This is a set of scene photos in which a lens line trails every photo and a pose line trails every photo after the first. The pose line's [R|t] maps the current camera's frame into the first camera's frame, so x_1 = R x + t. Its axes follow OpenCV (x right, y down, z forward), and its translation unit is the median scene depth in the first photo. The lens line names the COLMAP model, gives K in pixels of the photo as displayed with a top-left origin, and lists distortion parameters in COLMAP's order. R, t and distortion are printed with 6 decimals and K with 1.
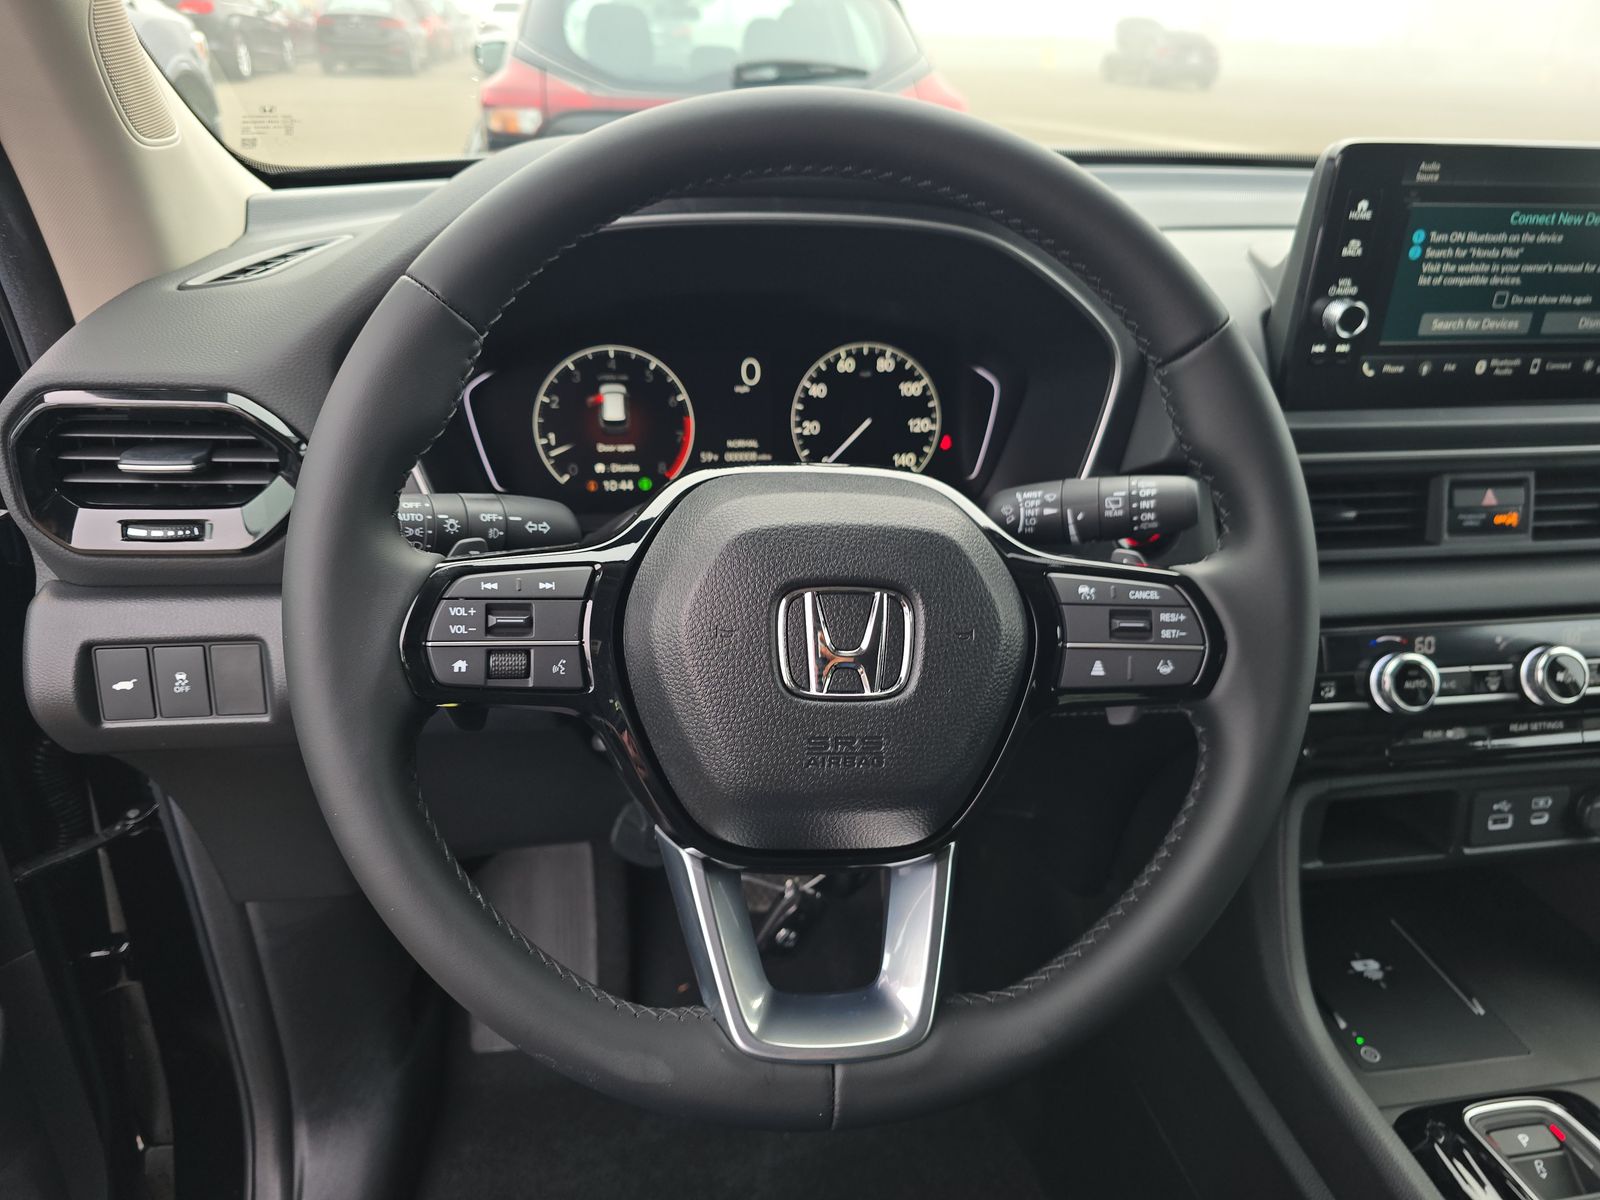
lens RADIAL K [[1089.2, 0, 763.0], [0, 1089.2, 595.4], [0, 0, 1]] dist [0.061392, -0.044896]
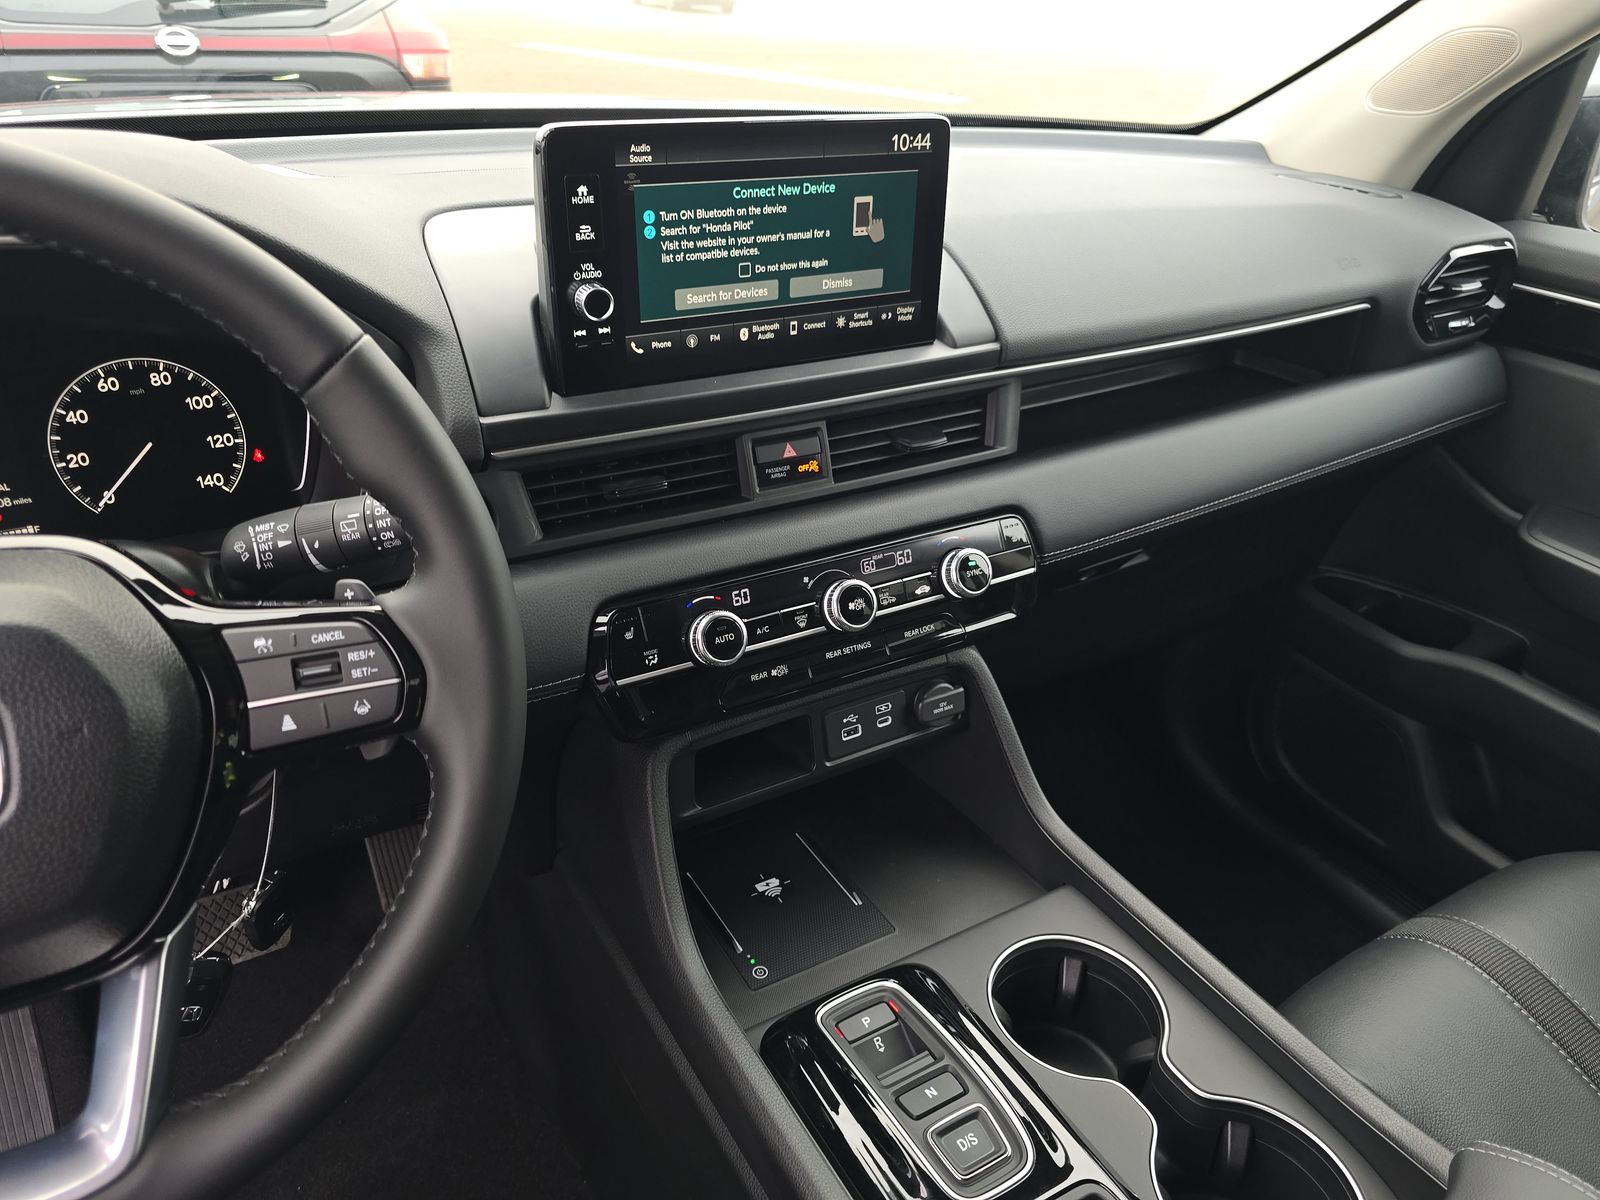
lens RADIAL K [[1089.2, 0, 763.0], [0, 1089.2, 595.4], [0, 0, 1]] dist [0.061392, -0.044896]
pose [[0.943277, -0.167109, 0.286887, 0.305898], [0.148832, 0.985242, 0.084539, -0.042377], [-0.296780, -0.037046, 0.954227, -0.015799]]
